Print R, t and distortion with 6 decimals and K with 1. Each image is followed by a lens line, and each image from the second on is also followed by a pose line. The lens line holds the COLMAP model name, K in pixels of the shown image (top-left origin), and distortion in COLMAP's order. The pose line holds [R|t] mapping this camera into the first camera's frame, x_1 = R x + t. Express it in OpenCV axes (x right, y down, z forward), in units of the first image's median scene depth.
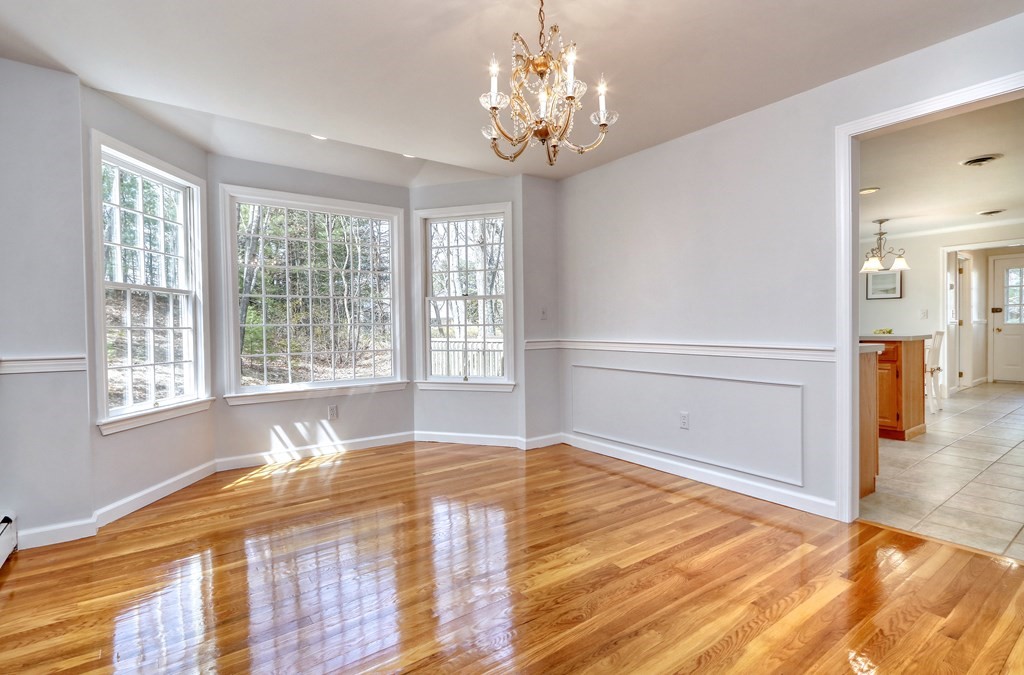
lens RADIAL K [[493.8, 0, 507.9], [0, 493.8, 330.9], [0, 0, 1]] dist [-0.002364, -0.000324]
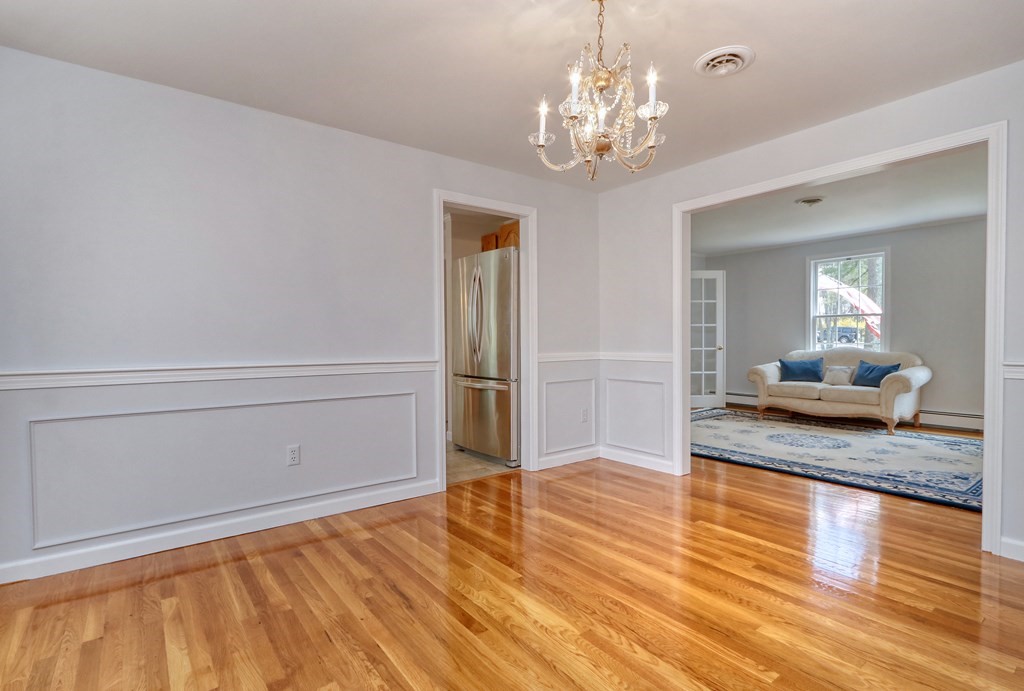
lens RADIAL K [[493.8, 0, 512.6], [0, 493.8, 349.8], [0, 0, 1]] dist [-0.002364, -0.000324]
pose [[-0.012144, -0.014362, 0.999823, -0.539948], [0.022103, 0.999649, 0.014628, -0.005865], [-0.999682, 0.022276, -0.011823, 0.693861]]
